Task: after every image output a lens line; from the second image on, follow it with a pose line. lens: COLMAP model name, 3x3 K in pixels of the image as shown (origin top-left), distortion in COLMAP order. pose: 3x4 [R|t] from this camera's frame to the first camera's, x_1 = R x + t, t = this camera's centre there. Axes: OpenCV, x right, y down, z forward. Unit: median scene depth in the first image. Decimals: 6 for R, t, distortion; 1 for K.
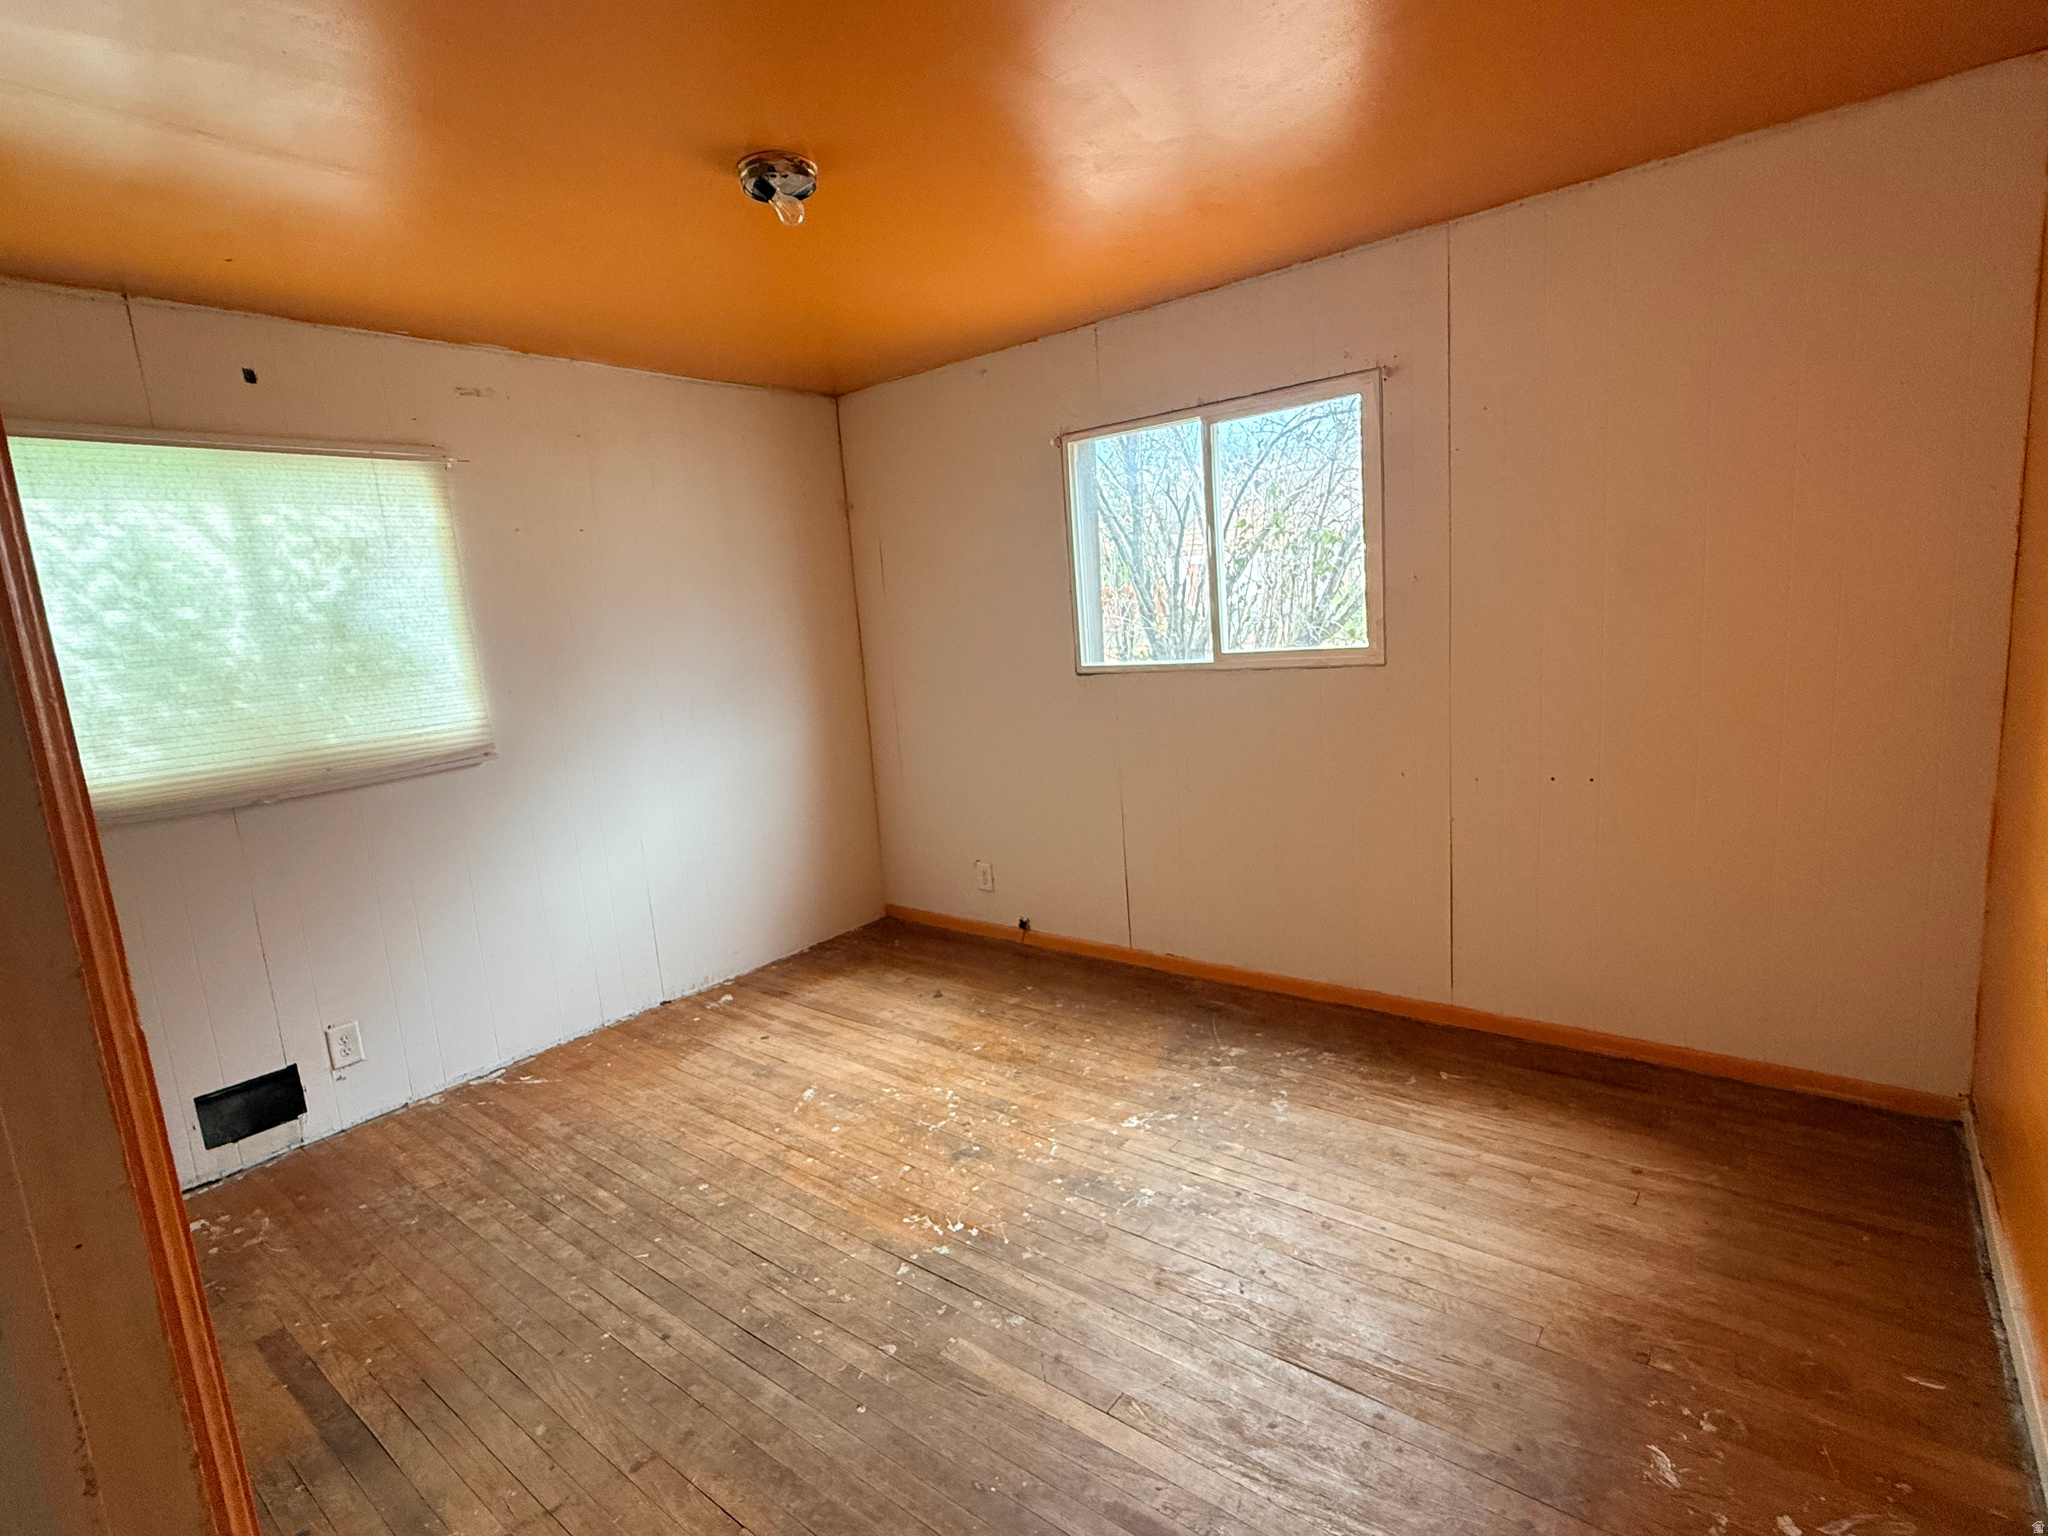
lens RADIAL K [[998.4, 0, 1020.9], [0, 998.4, 772.2], [0, 0, 1]] dist [0.000959, 0.000178]
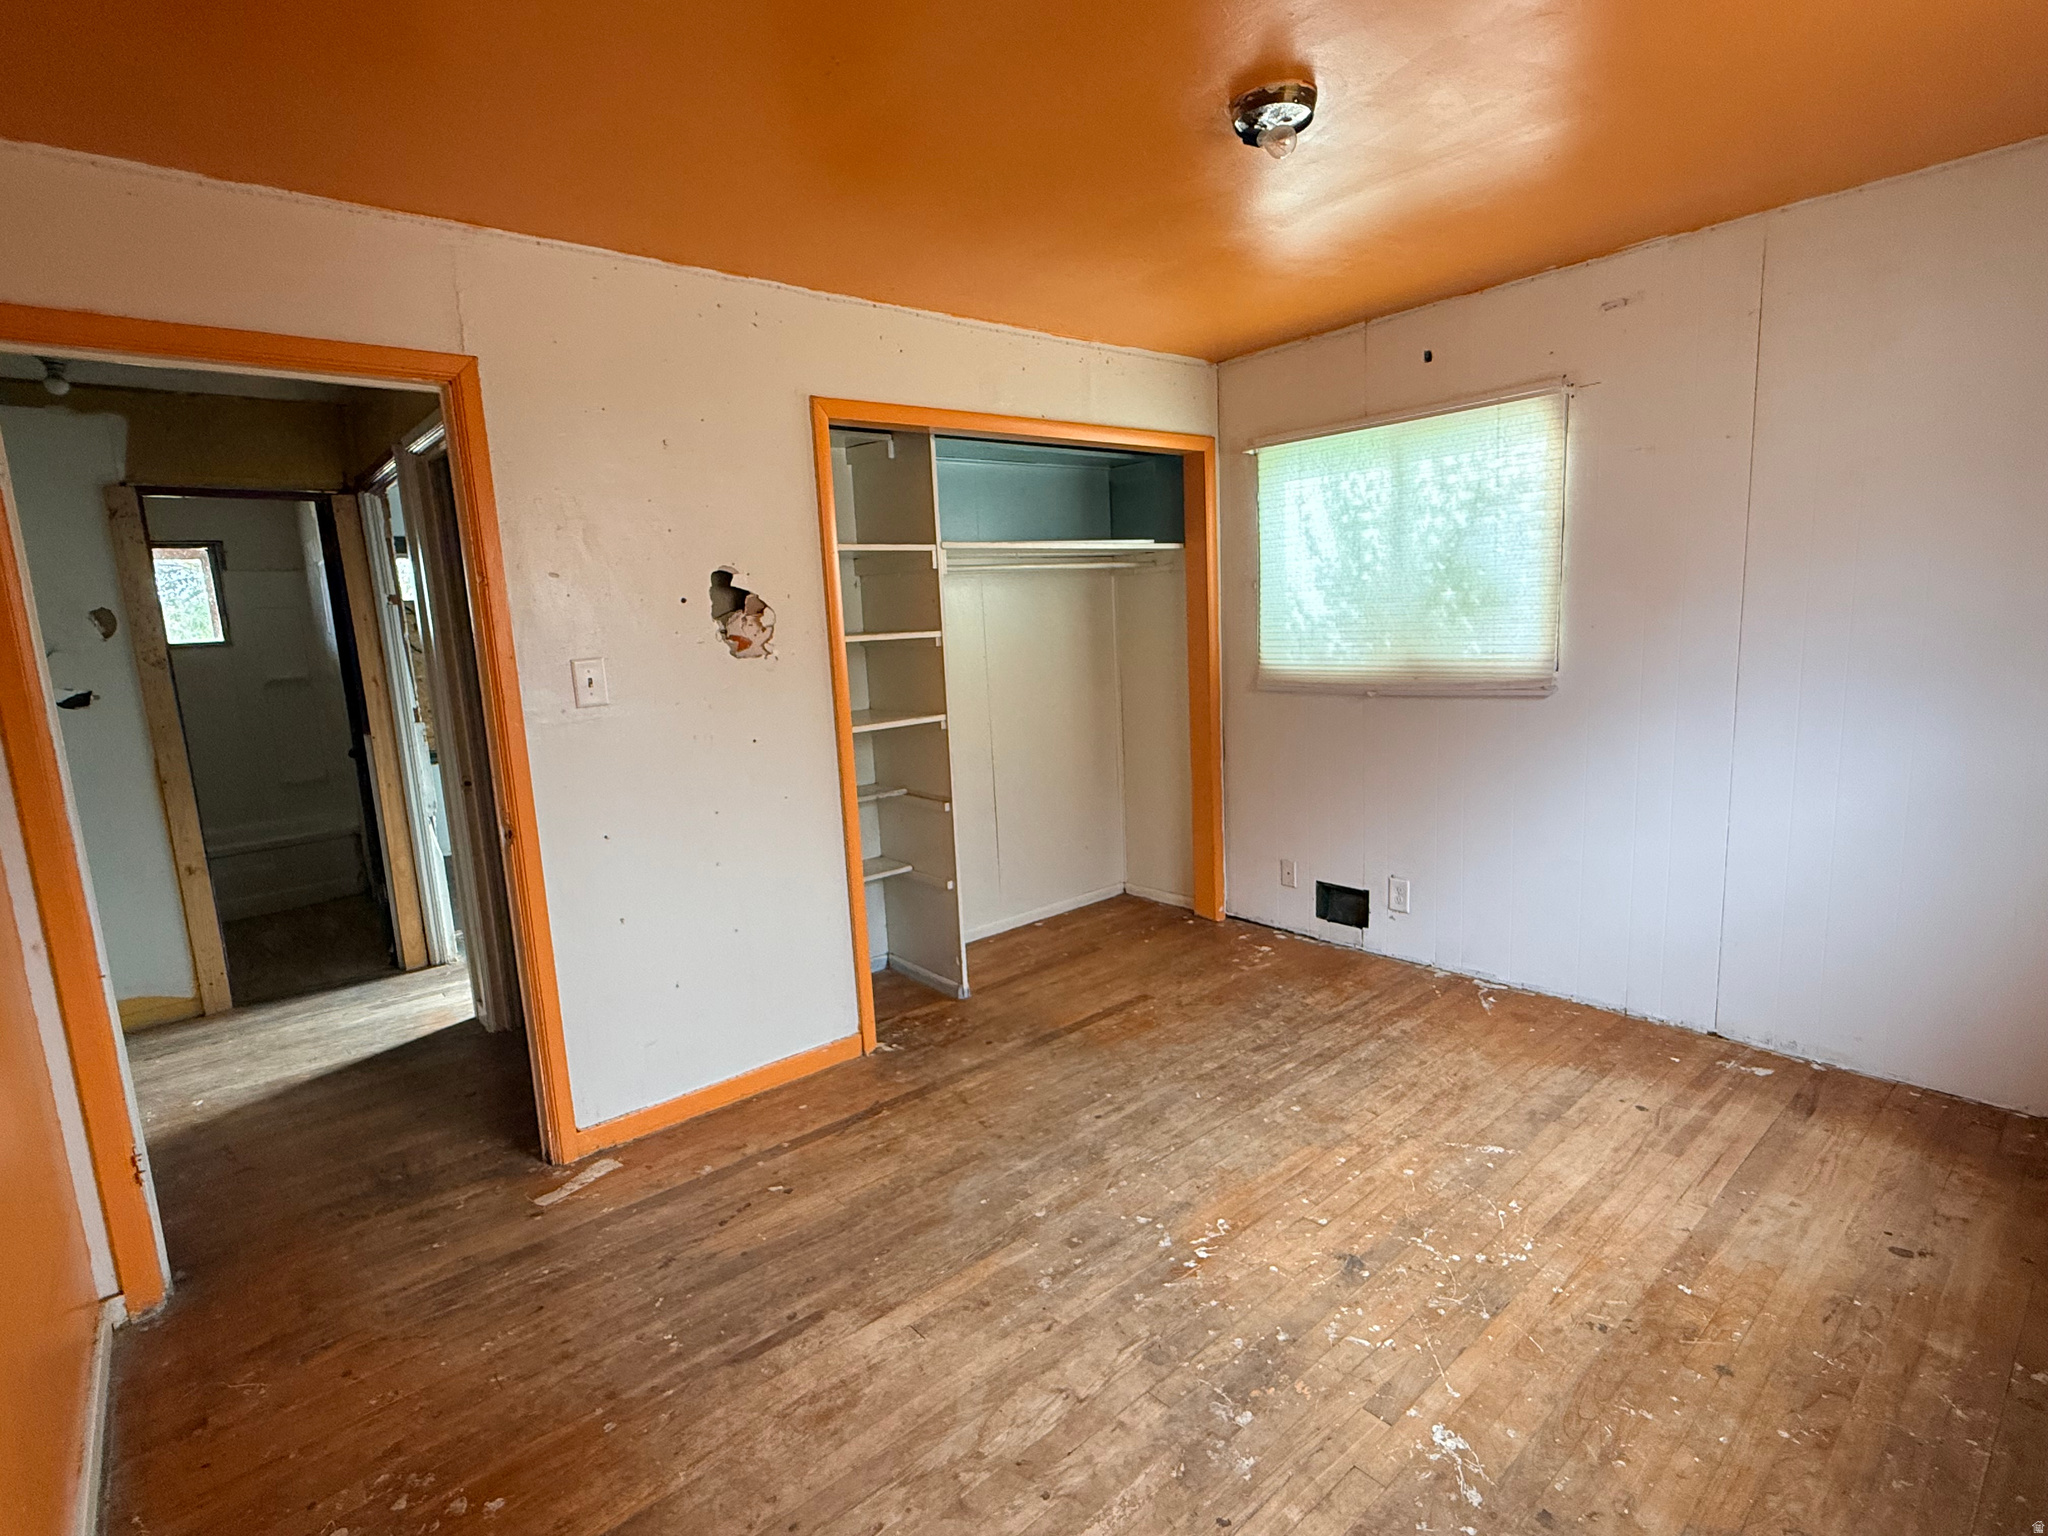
lens RADIAL K [[998.4, 0, 1019.6], [0, 998.4, 768.7], [0, 0, 1]] dist [0.000959, 0.000178]
pose [[-0.177981, 0.237930, -0.954836, 0.578612], [-0.096800, 0.961389, 0.257607, -0.159688], [0.979261, 0.138277, -0.148077, 0.695109]]
